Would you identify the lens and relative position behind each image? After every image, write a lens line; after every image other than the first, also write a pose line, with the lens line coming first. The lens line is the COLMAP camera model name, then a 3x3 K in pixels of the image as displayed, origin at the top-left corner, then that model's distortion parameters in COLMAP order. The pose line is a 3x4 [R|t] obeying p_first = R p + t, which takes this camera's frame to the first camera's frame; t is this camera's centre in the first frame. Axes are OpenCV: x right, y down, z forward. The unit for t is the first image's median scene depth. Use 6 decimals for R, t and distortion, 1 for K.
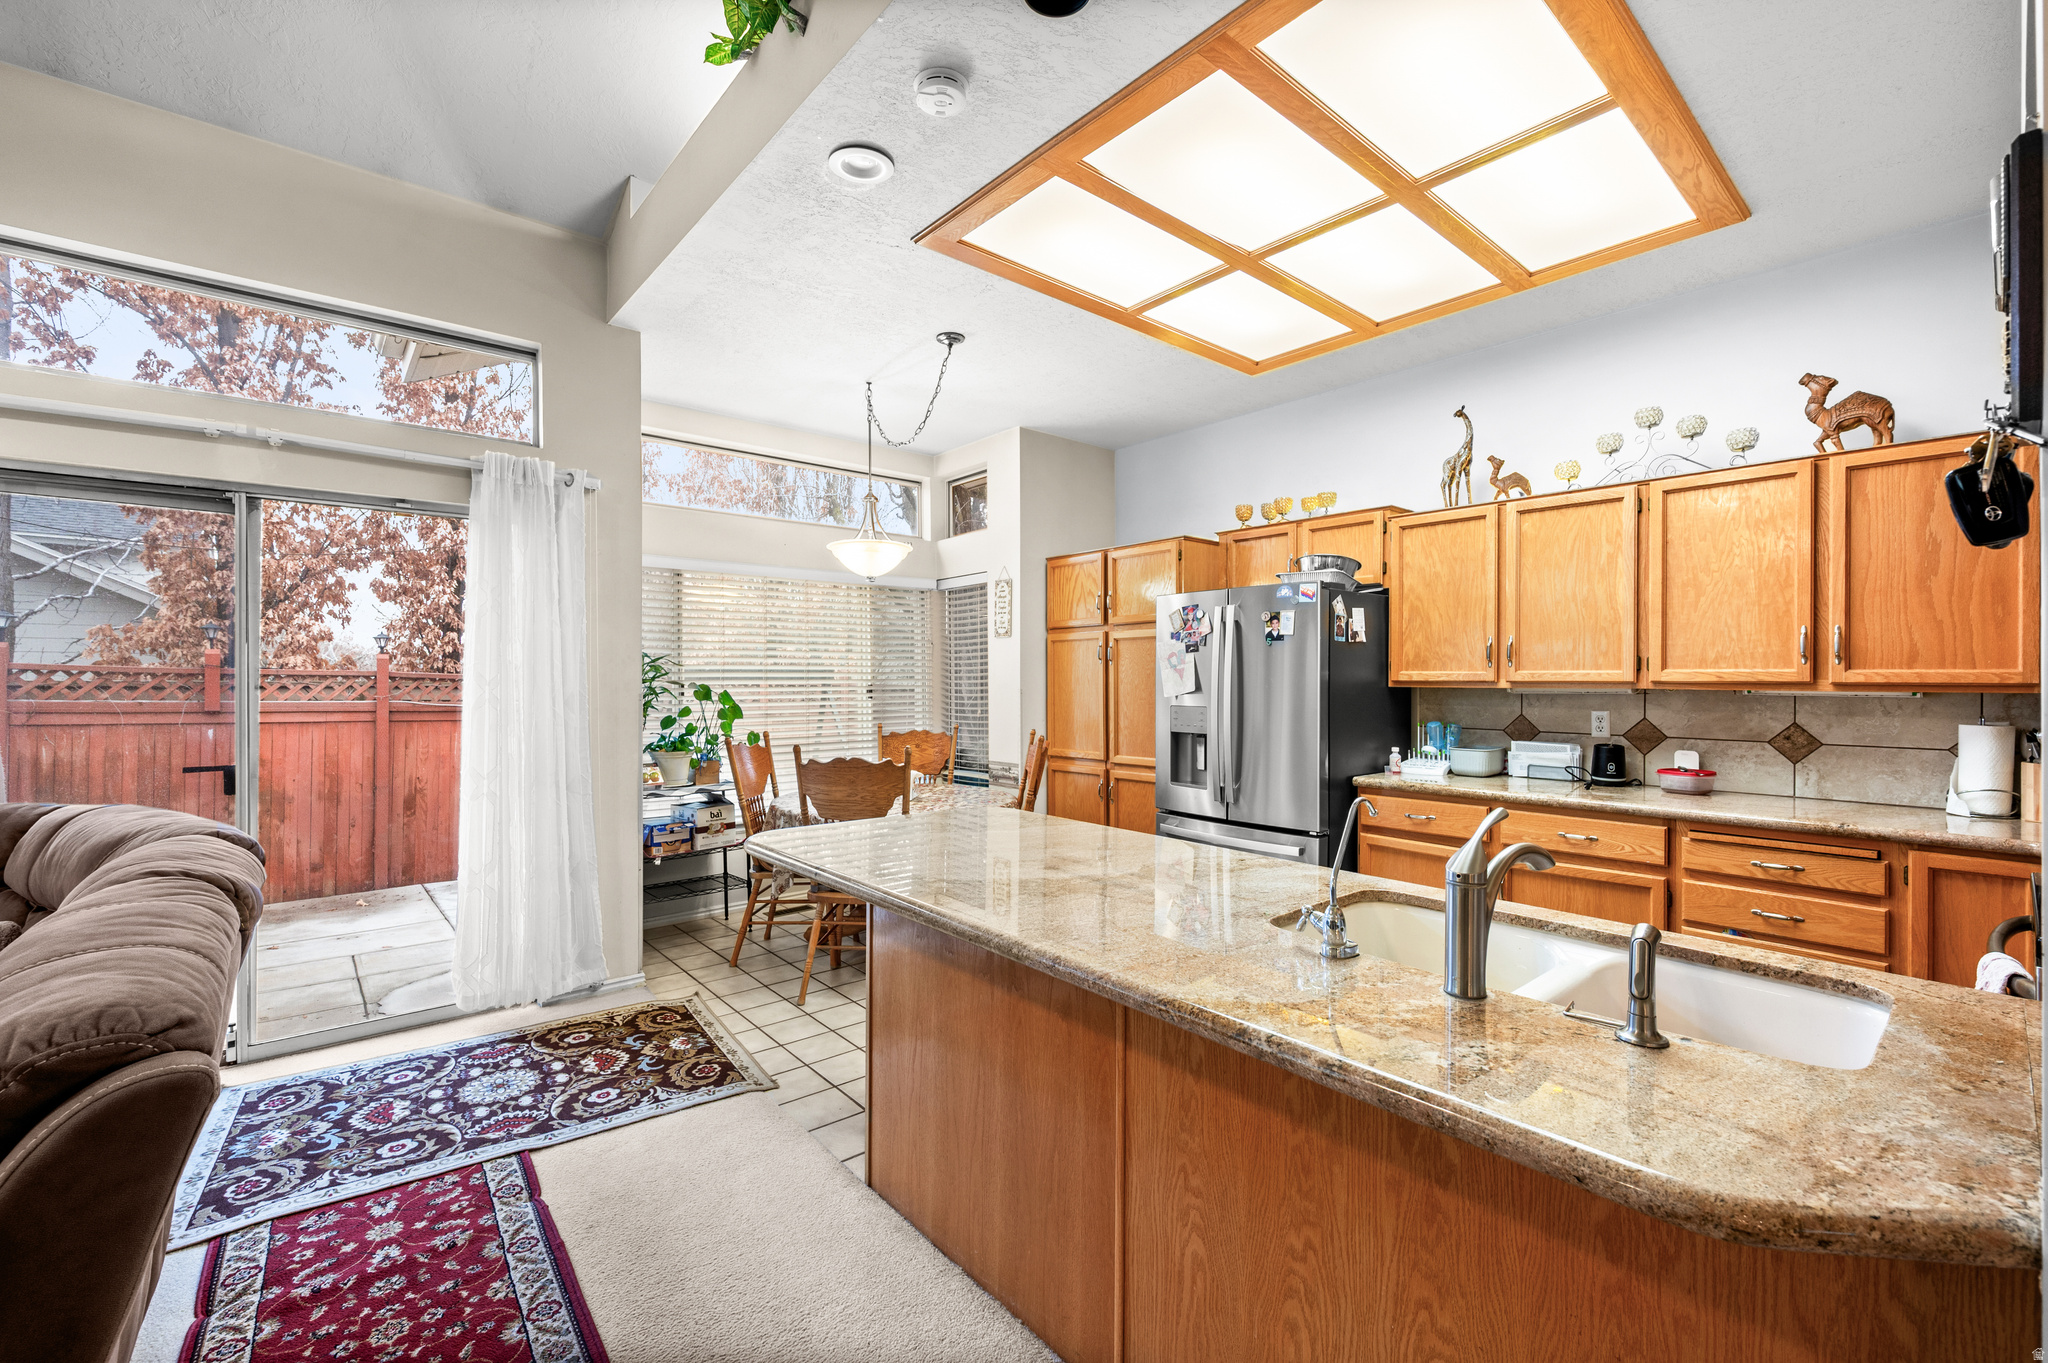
lens RADIAL K [[836.0, 0, 1016.2], [0, 836.0, 682.5], [0, 0, 1]] dist [-0.002190, -0.000244]
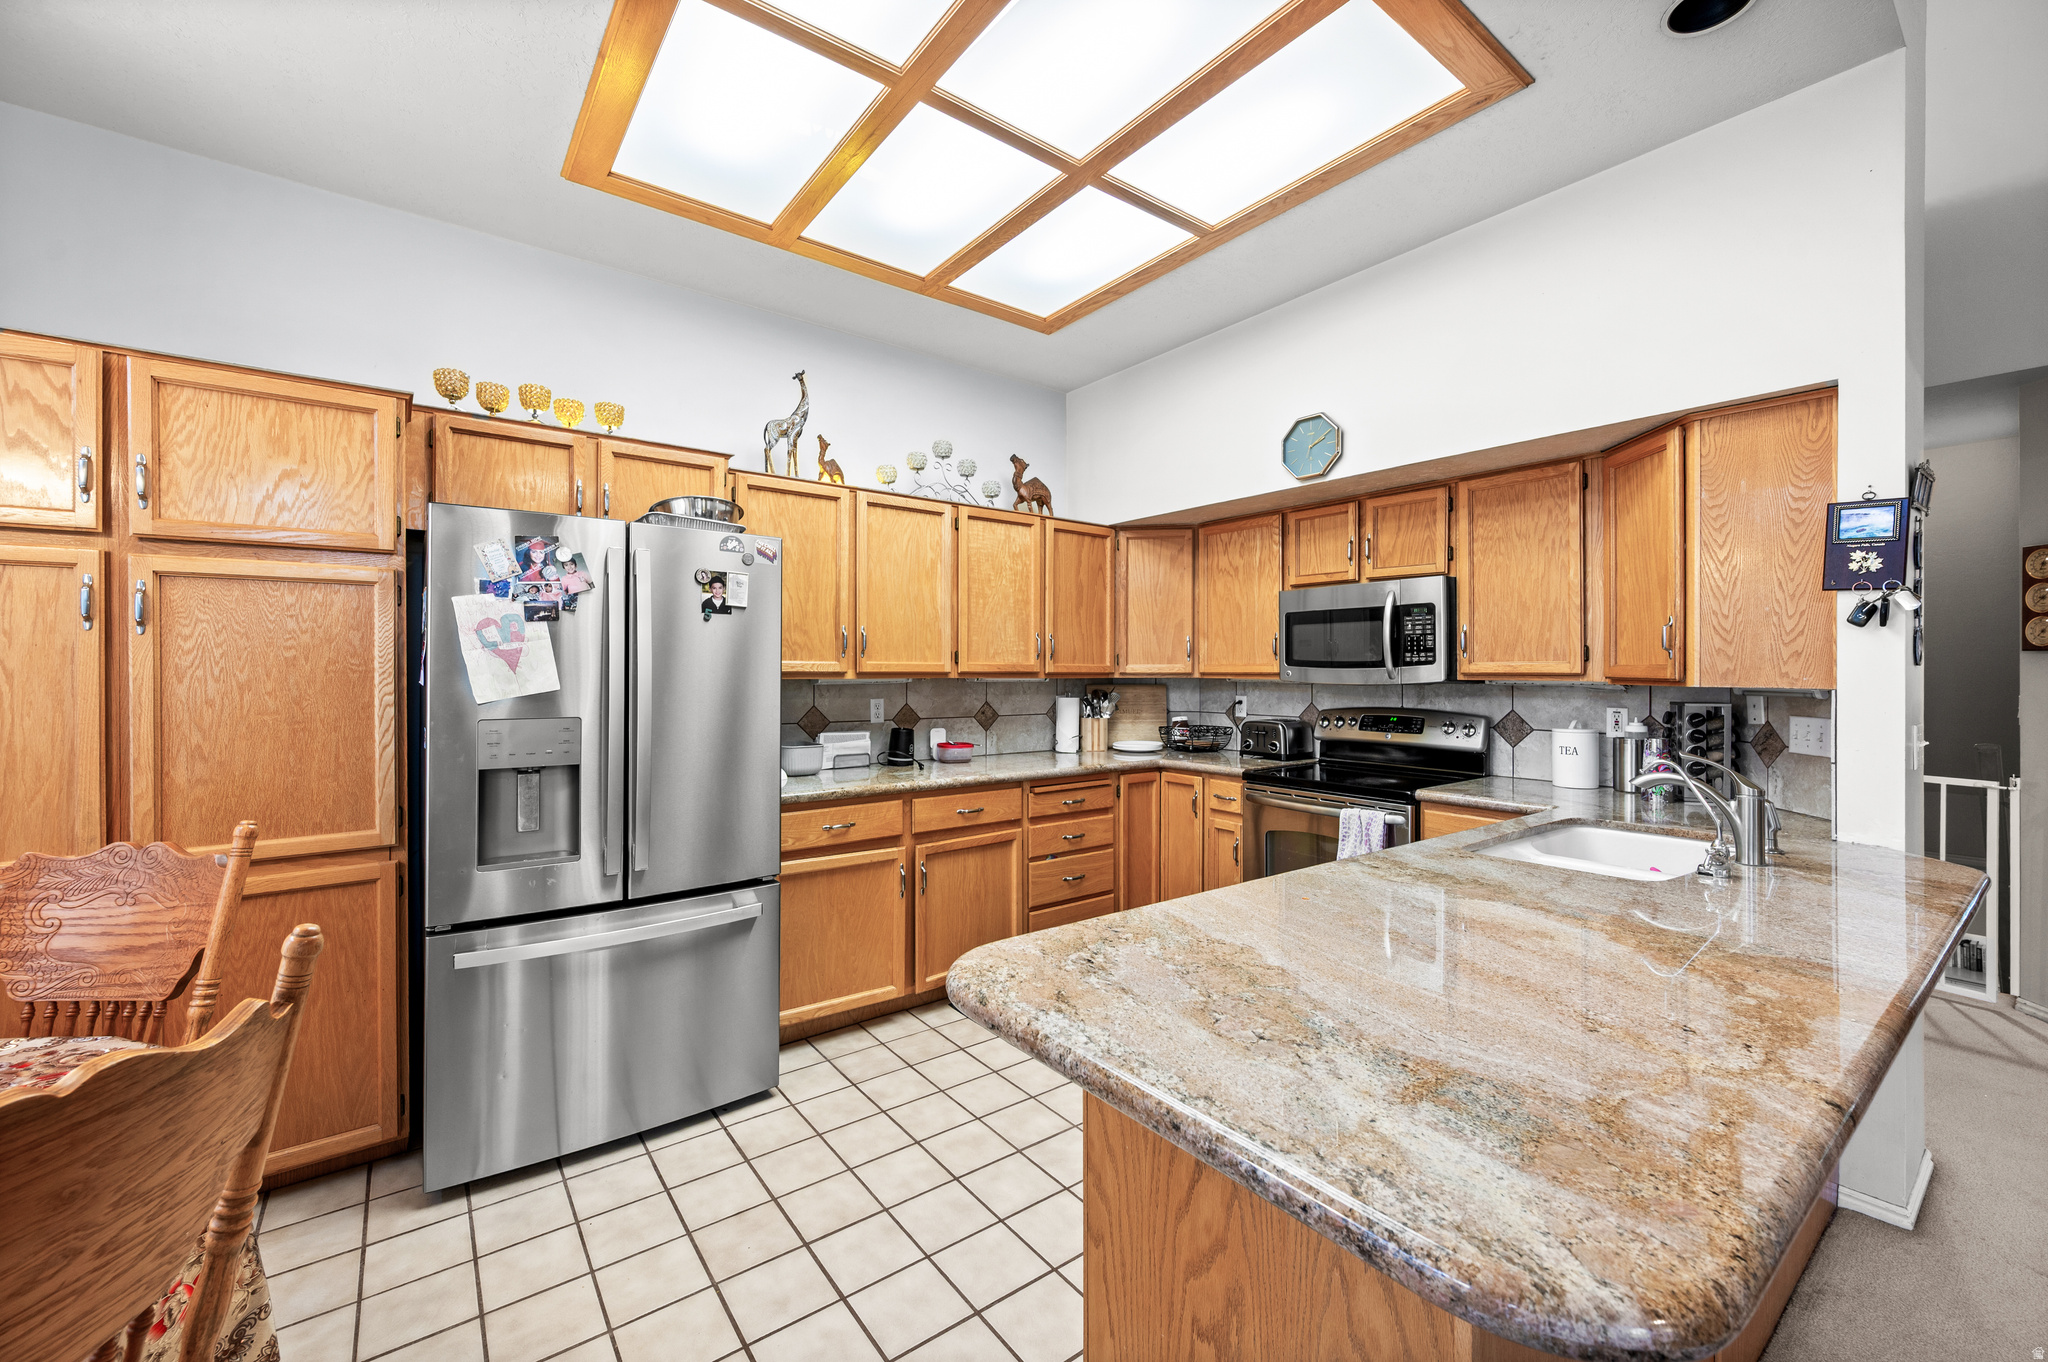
lens RADIAL K [[822.7, 0, 1029.3], [0, 822.7, 666.6], [0, 0, 1]] dist [0.002397, -0.001008]
pose [[0.044015, 0.005033, 0.999018, -0.372087], [0.004720, 0.999975, -0.005246, -0.001923], [-0.999020, 0.004946, 0.043990, 0.759978]]
